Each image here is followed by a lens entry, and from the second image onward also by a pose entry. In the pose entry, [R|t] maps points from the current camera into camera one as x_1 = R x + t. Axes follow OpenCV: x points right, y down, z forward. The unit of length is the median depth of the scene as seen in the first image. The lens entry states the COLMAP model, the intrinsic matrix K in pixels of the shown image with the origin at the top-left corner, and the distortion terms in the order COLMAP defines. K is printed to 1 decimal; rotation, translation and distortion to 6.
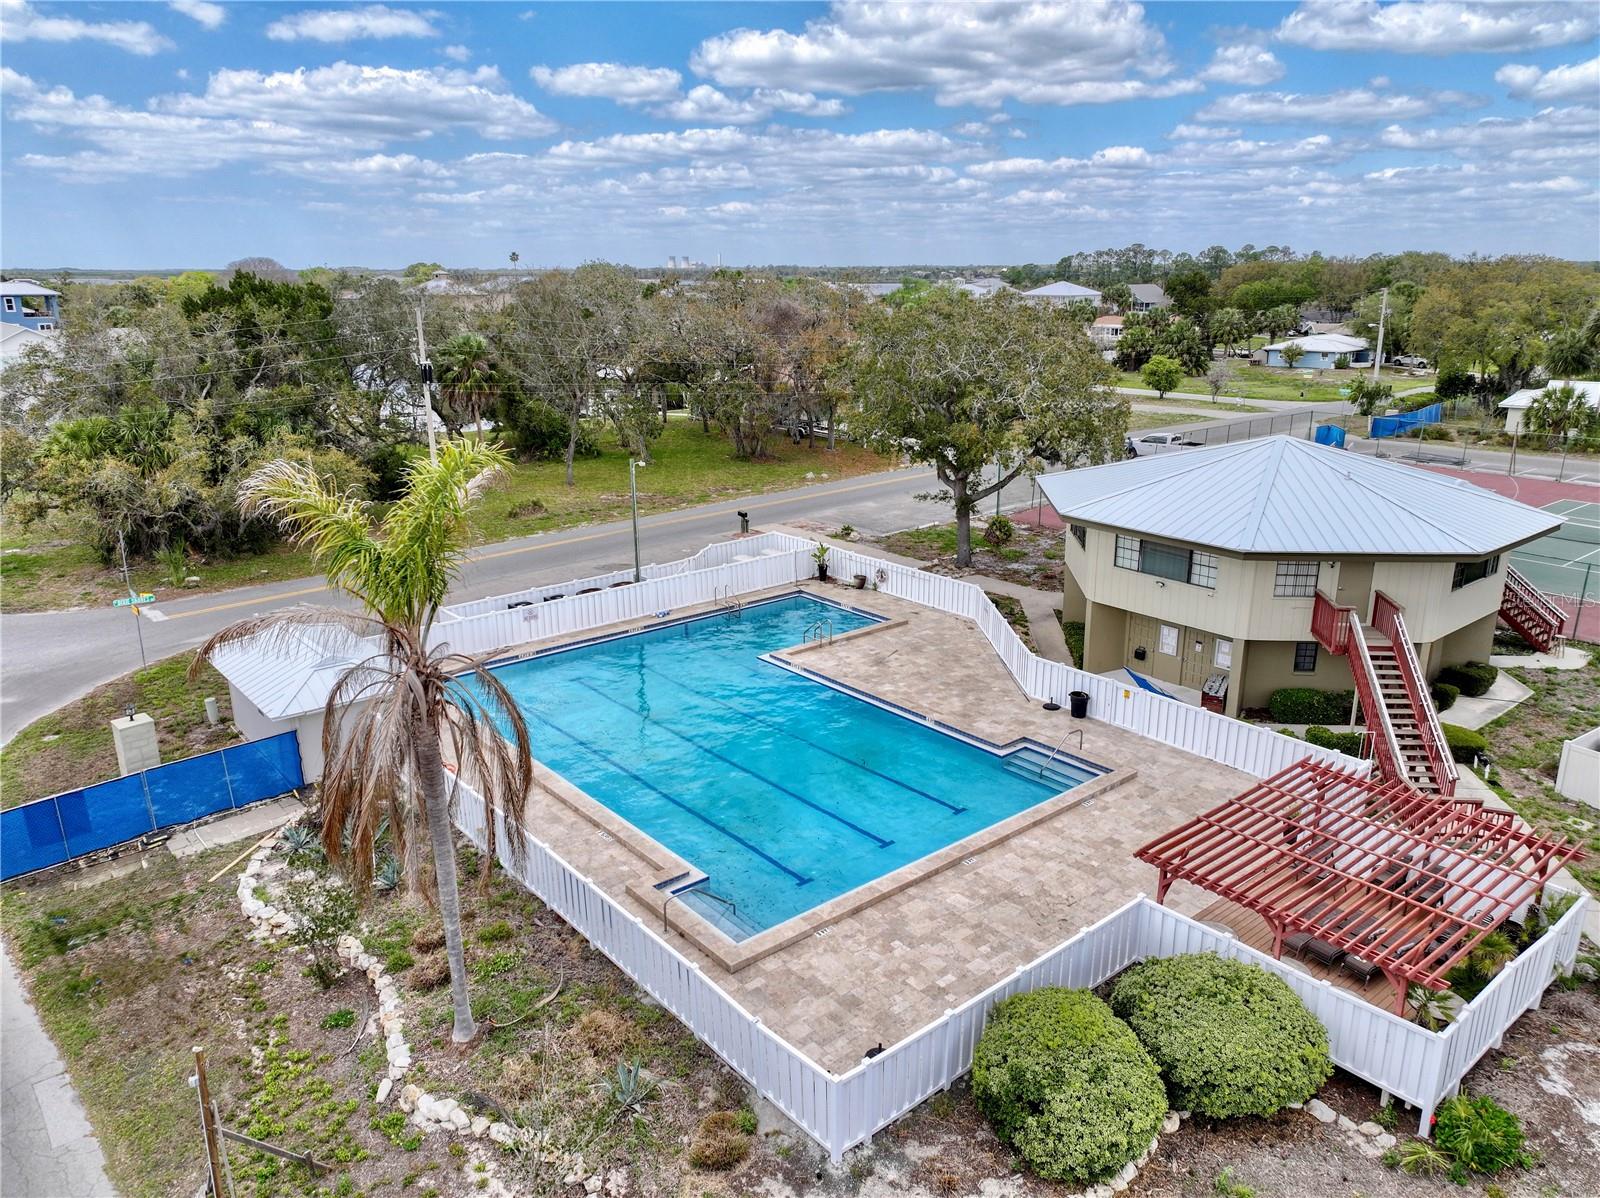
lens RADIAL K [[1122.7, 0, 811.1], [0, 1122.7, 603.8], [0, 0, 1]] dist [0.003106, 0.015058]
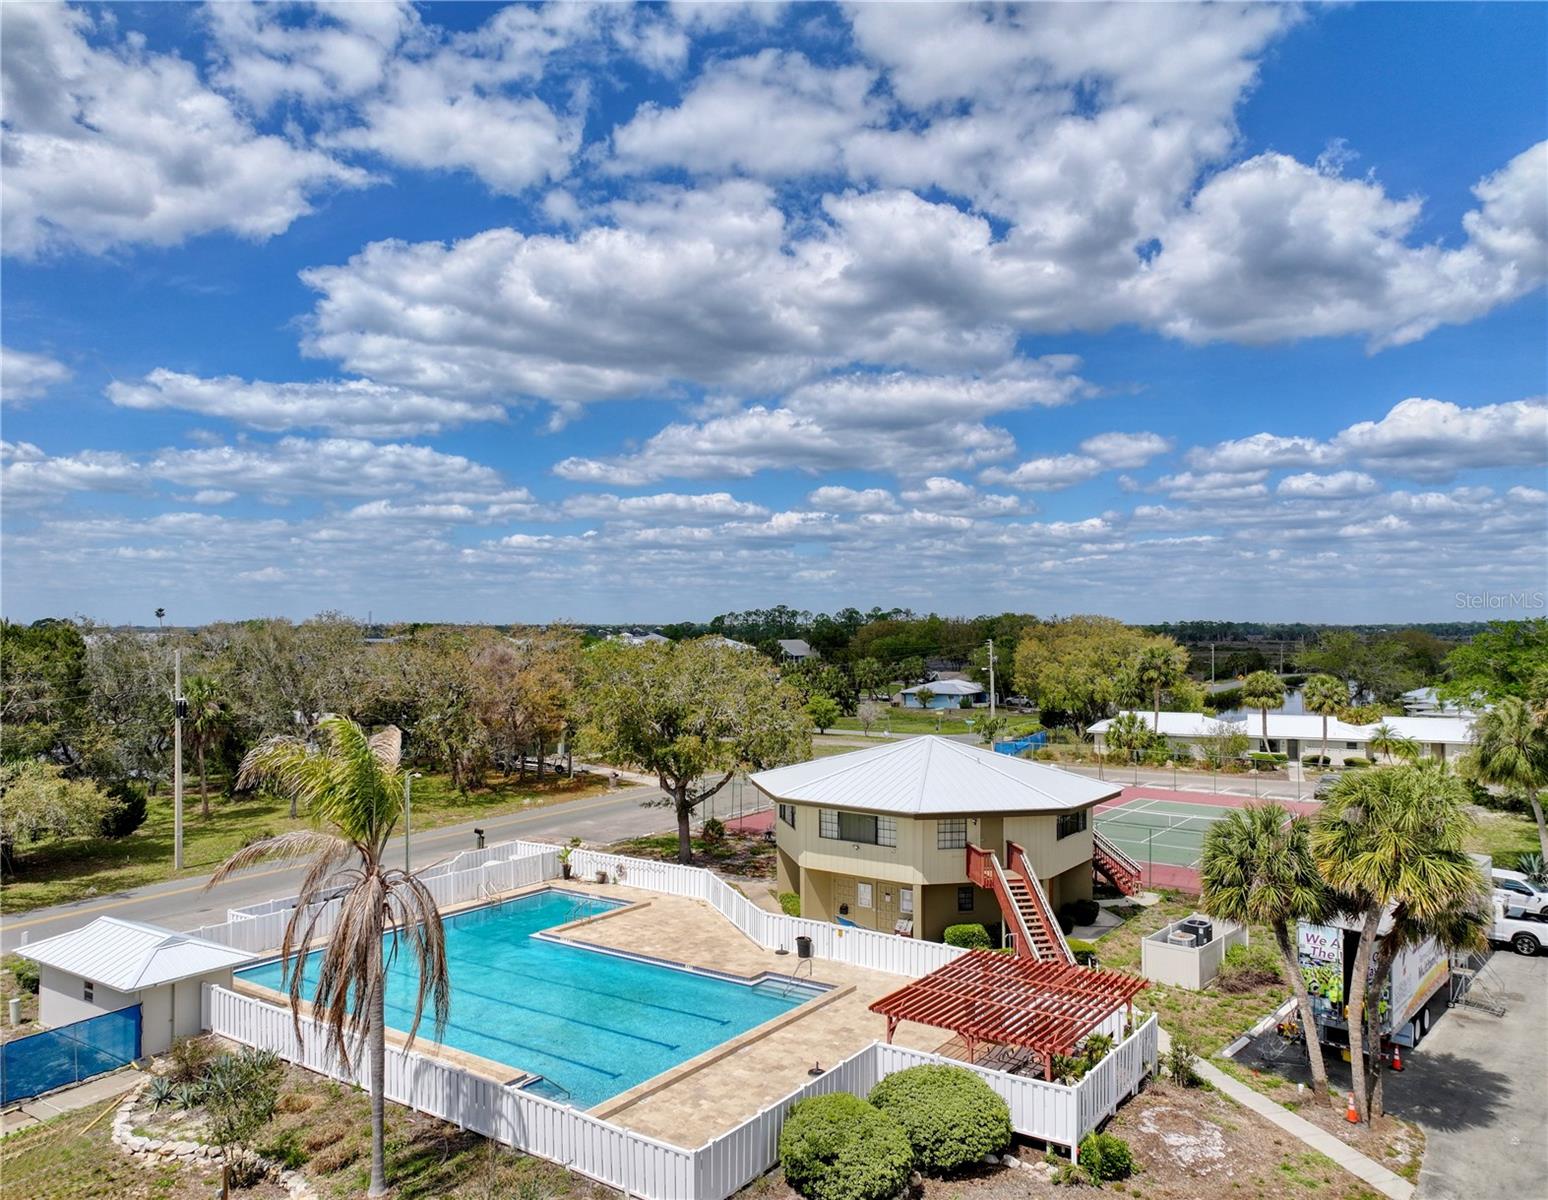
lens RADIAL K [[1139.3, 0, 772.5], [0, 1139.3, 605.7], [0, 0, 1]] dist [-0.003913, 0.001298]
pose [[0.965006, 0.006907, 0.262135, -0.127898], [0.073199, 0.952821, -0.294575, 0.096882], [-0.251802, 0.303455, 0.918973, -0.268057]]
